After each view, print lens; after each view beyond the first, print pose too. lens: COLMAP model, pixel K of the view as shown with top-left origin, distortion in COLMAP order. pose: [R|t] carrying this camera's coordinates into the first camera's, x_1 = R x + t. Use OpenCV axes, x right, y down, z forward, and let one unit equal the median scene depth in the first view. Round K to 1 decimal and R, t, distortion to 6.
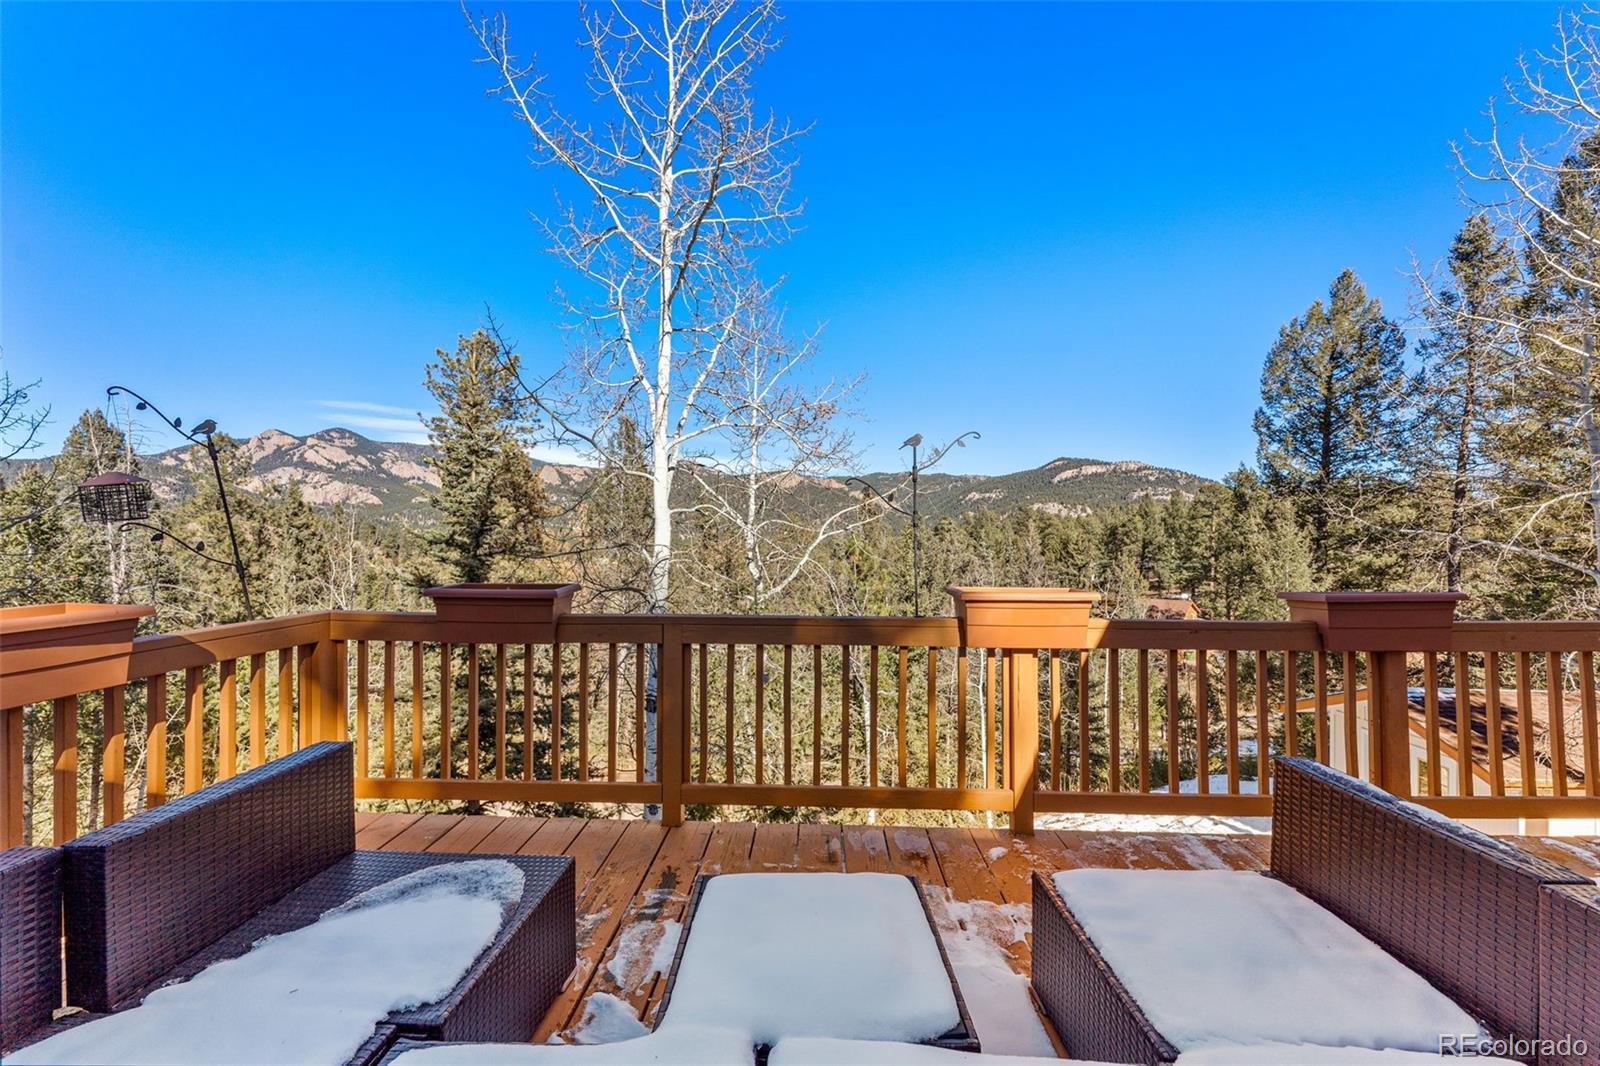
lens RADIAL K [[651.6, 0, 795.5], [0, 651.6, 539.3], [0, 0, 1]] dist [0.003596, -0.000658]
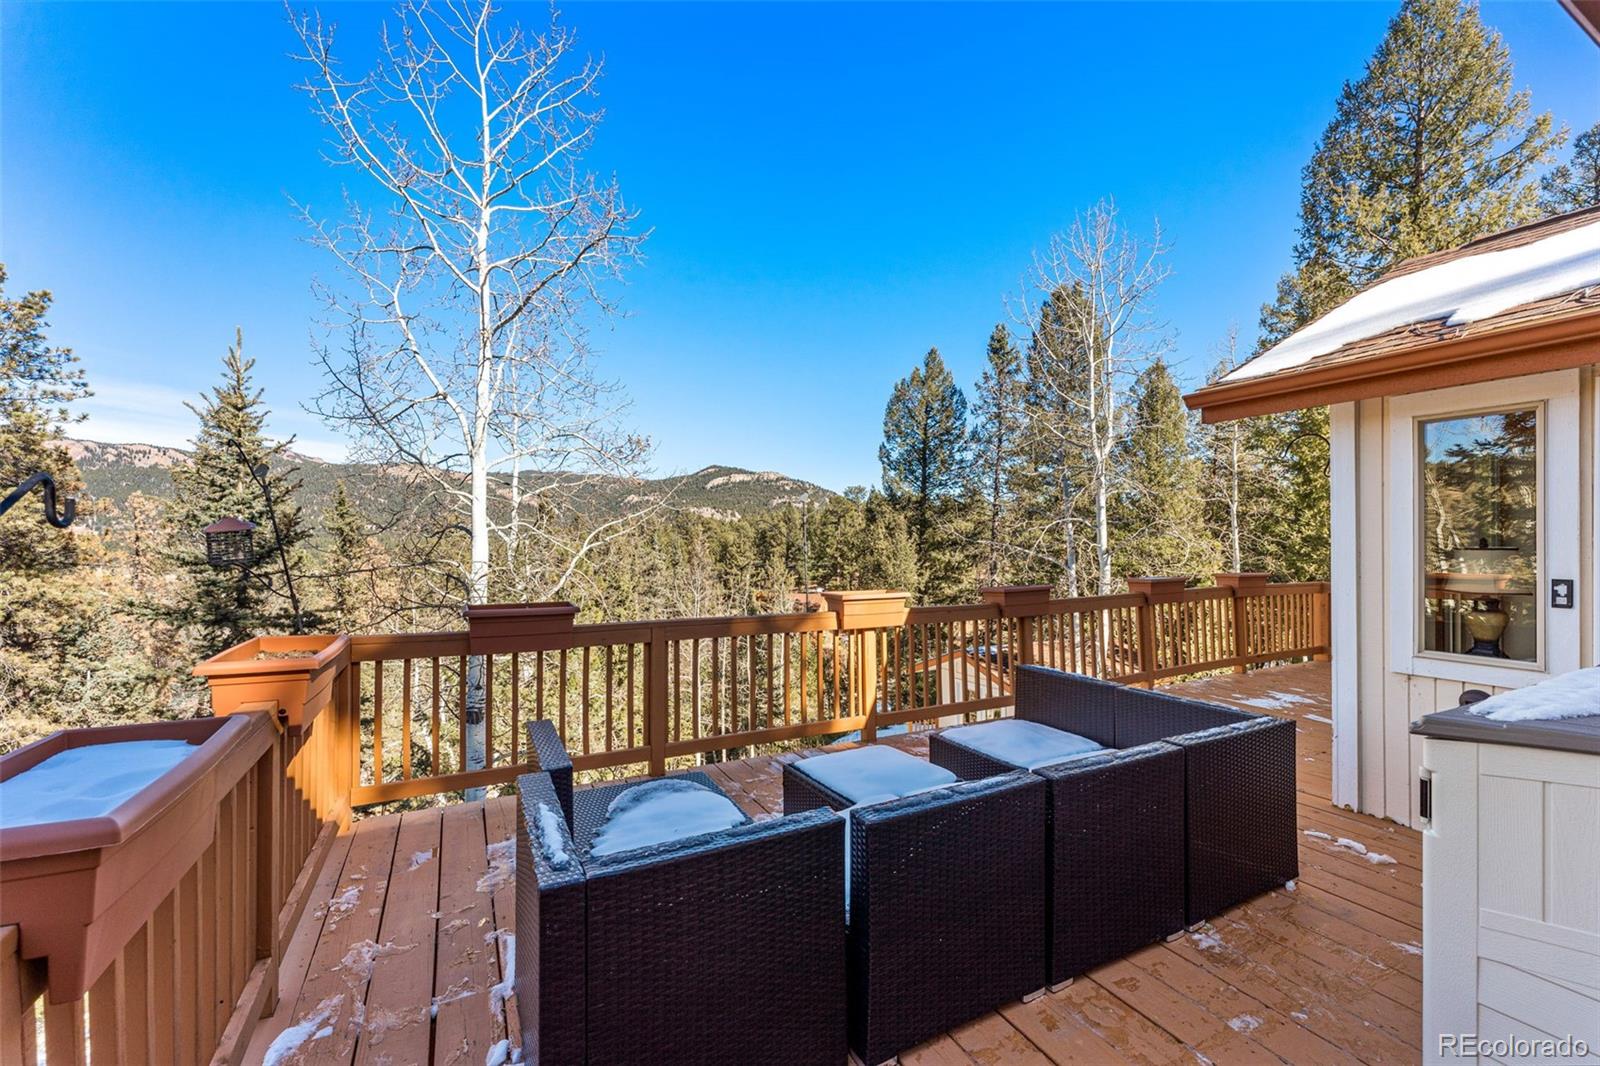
lens RADIAL K [[651.6, 0, 798.1], [0, 651.6, 532.1], [0, 0, 1]] dist [0.003596, -0.000658]
pose [[0.869335, 0.005212, 0.494196, -0.601739], [0.001916, 0.999901, -0.013914, -0.050328], [-0.494220, 0.013043, 0.869239, -0.333565]]
